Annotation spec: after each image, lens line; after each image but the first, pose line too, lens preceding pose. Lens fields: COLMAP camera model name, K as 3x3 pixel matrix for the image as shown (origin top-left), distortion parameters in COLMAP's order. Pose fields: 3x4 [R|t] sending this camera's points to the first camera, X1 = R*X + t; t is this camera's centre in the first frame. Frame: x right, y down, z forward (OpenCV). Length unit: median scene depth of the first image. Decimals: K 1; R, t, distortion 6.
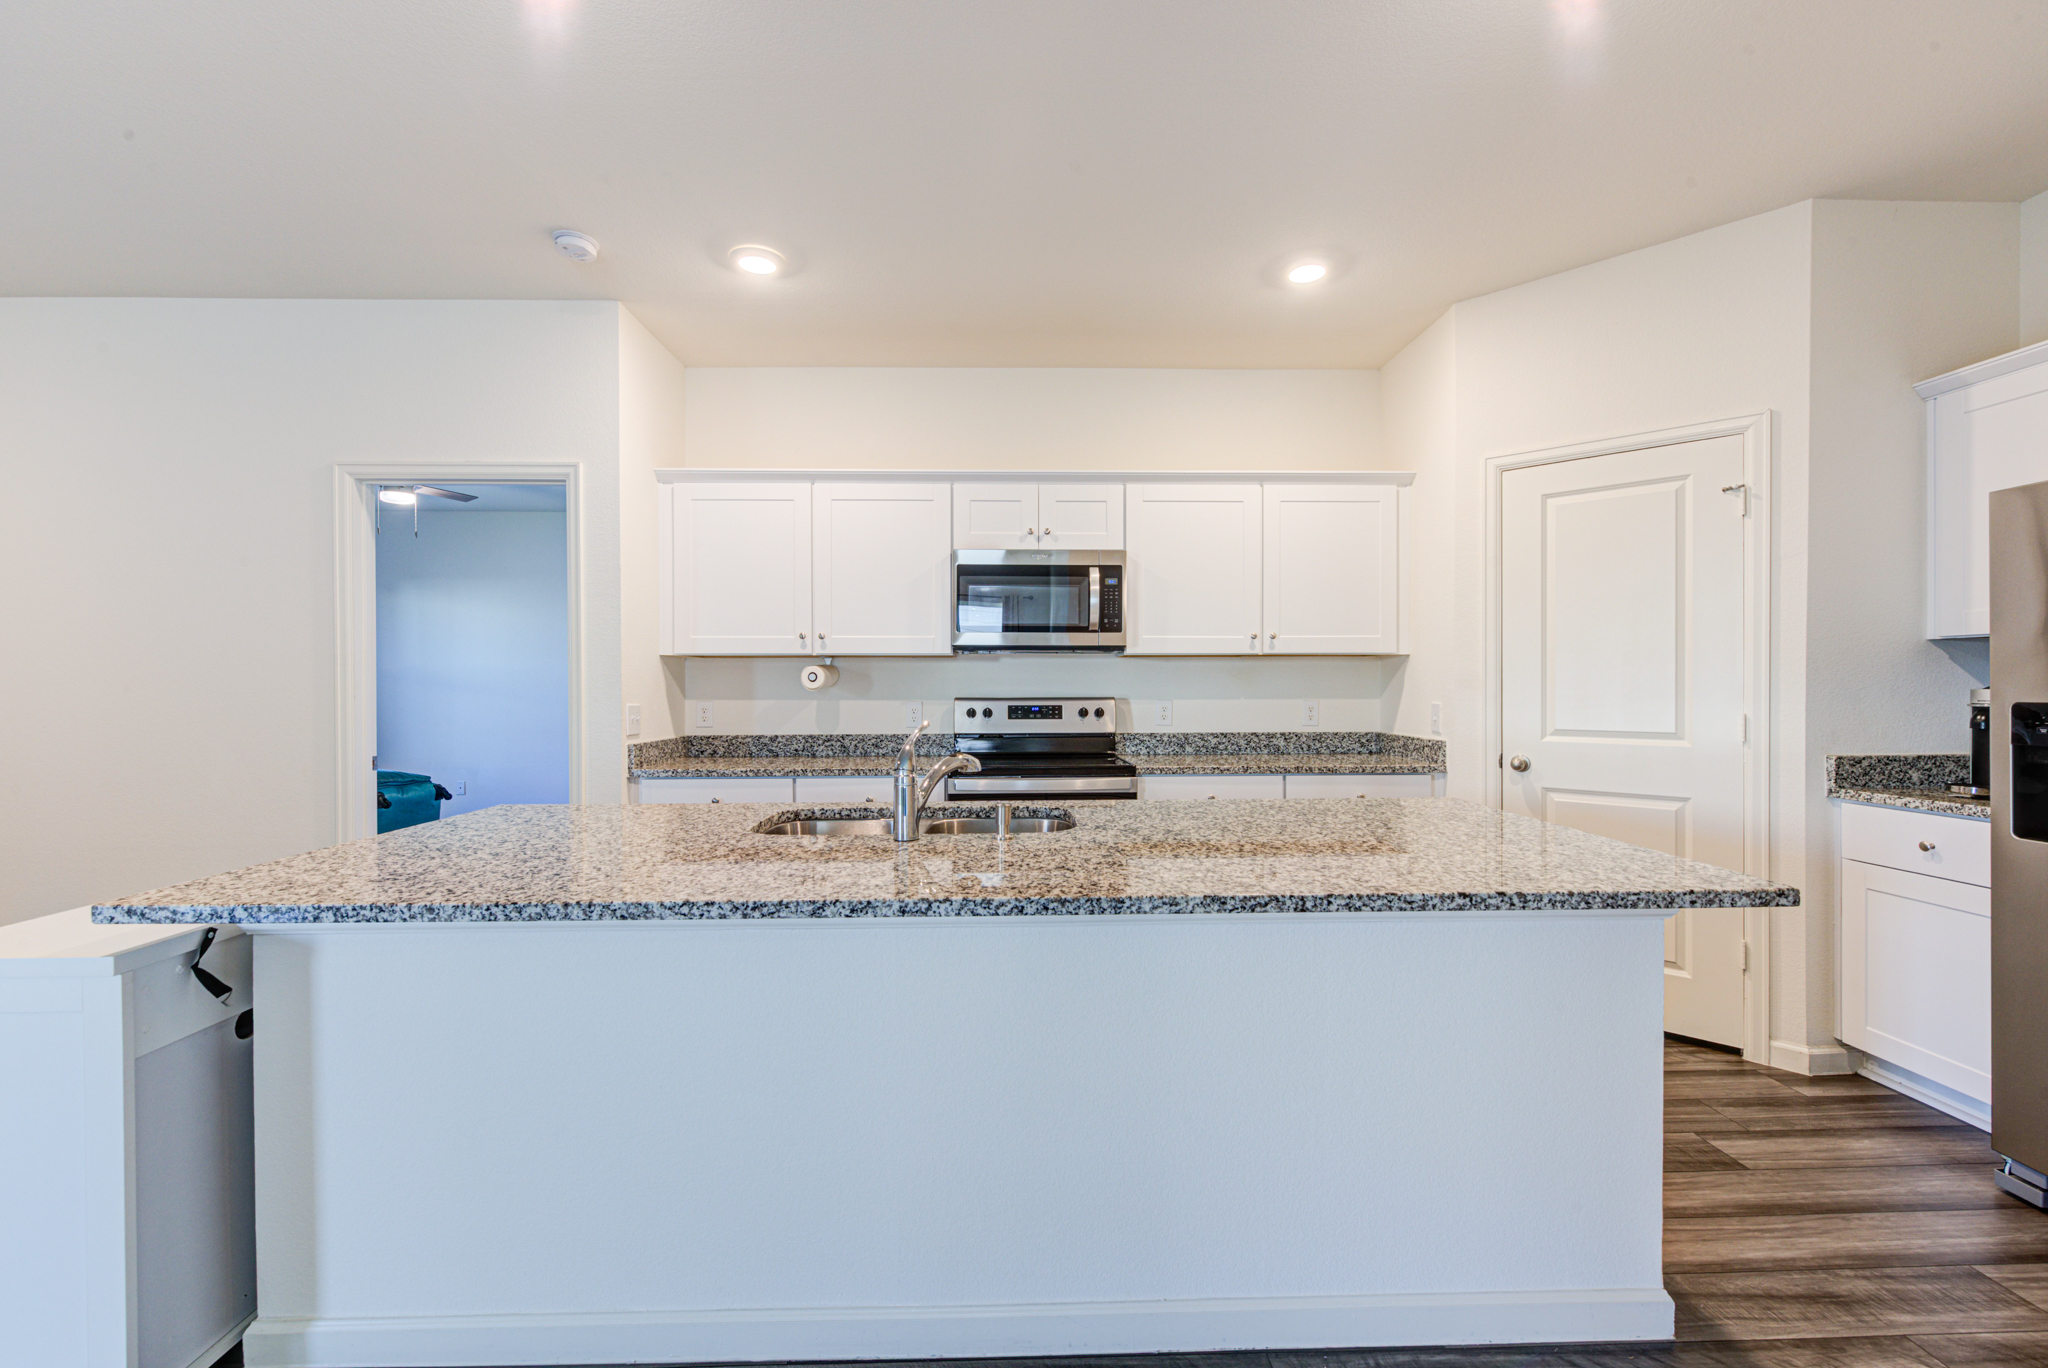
lens RADIAL K [[865.7, 0, 1024.0], [0, 865.7, 684.0], [0, 0, 1]] dist [0.000016, 0.000050]
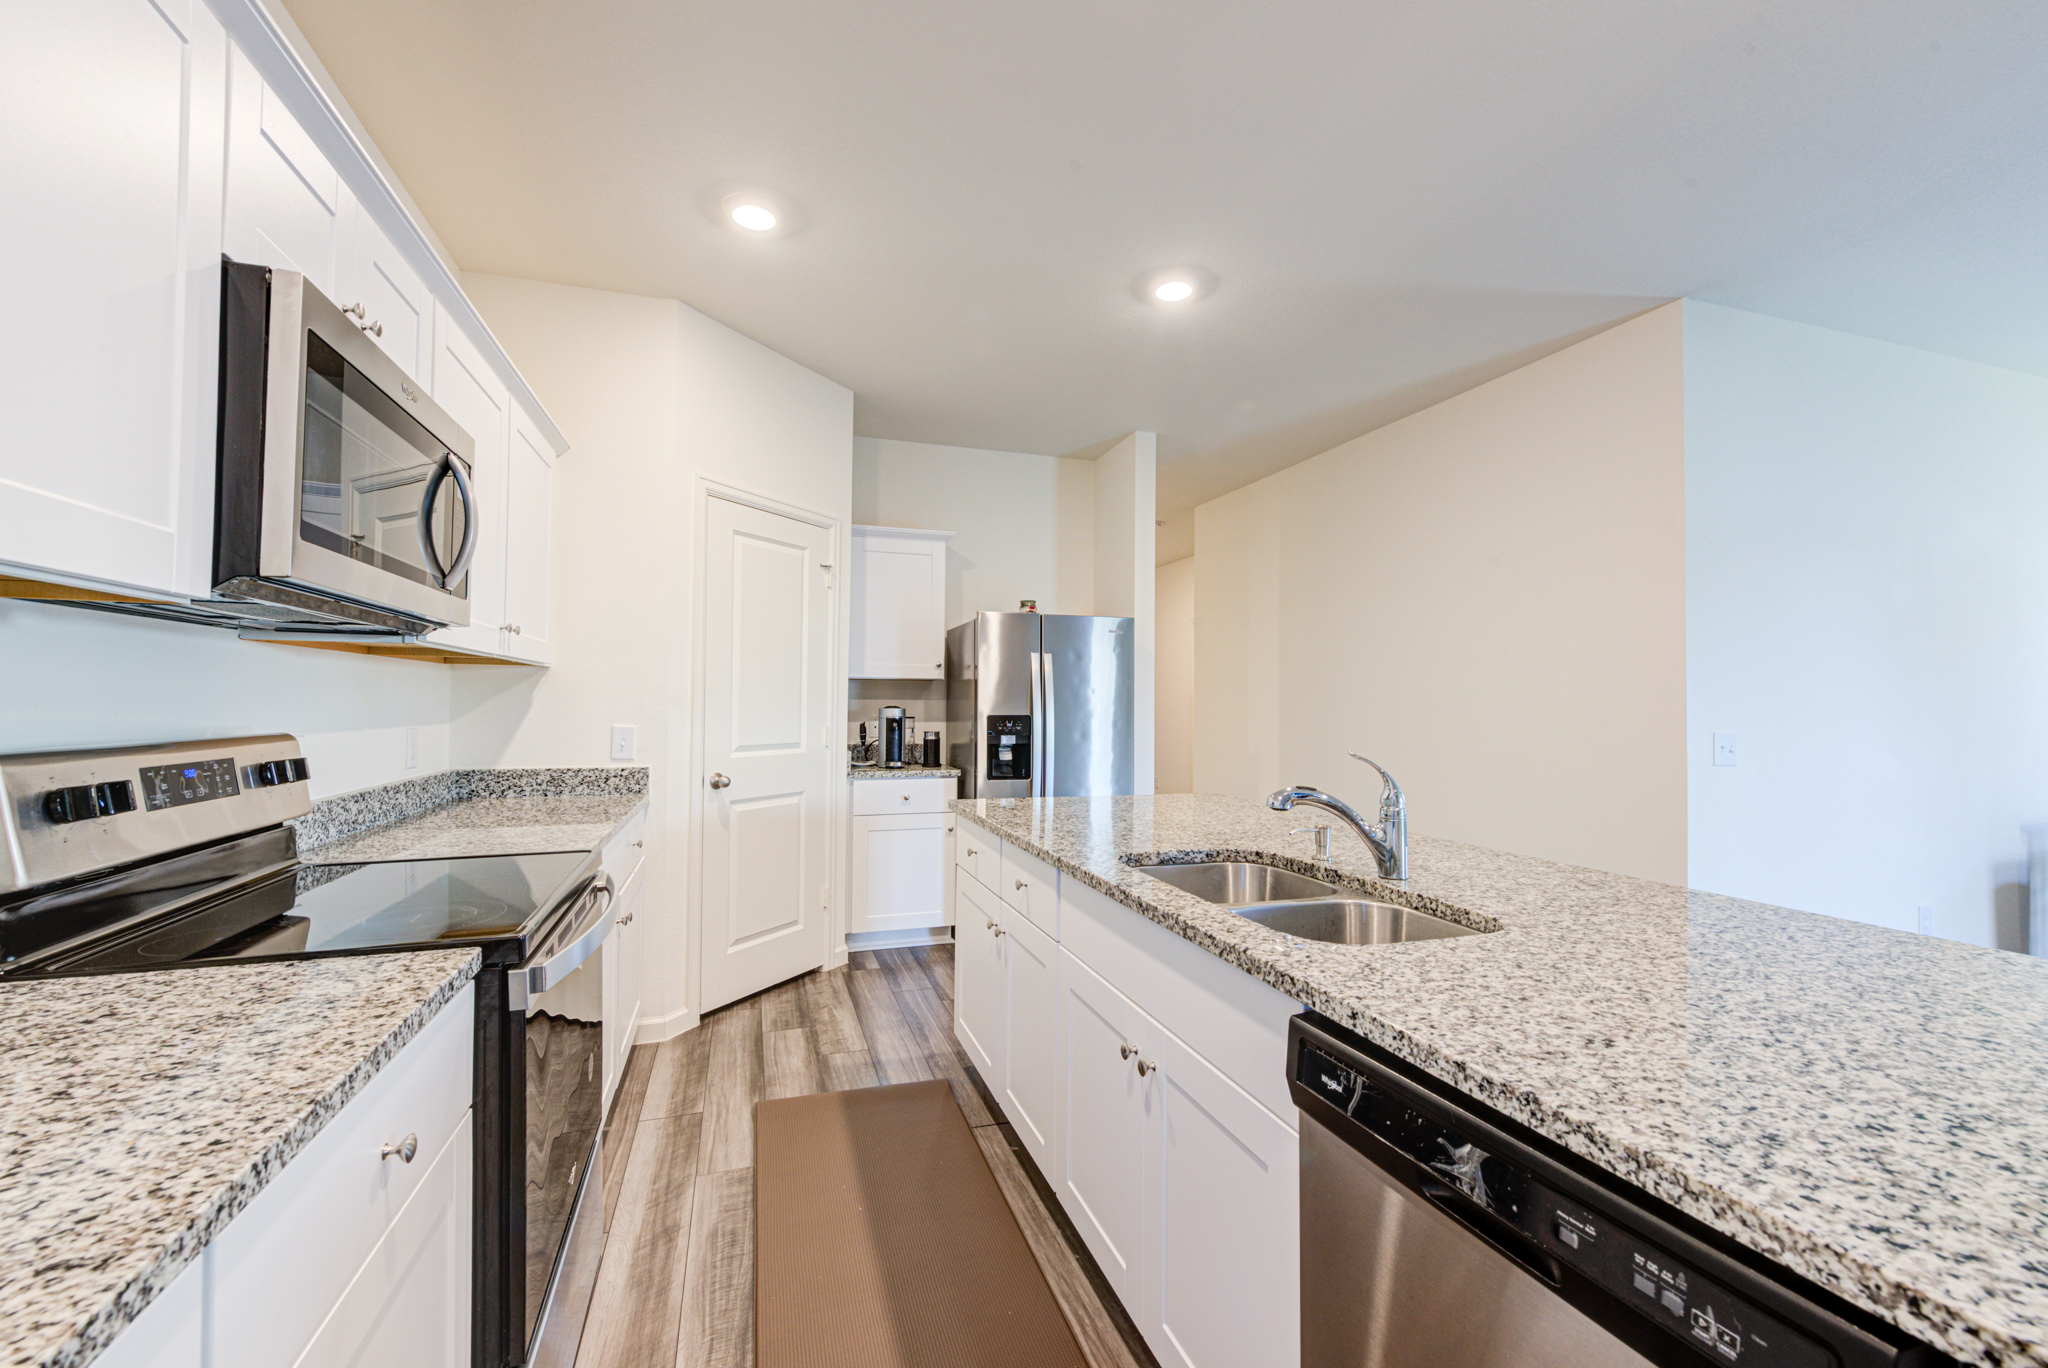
lens RADIAL K [[865.7, 0, 1024.0], [0, 865.7, 684.0], [0, 0, 1]] dist [0.000016, 0.000050]
pose [[-0.278295, 0.016299, 0.960357, -0.593420], [-0.010877, 0.999738, -0.020119, -0.009431], [-0.960434, -0.016044, -0.278045, 1.038576]]
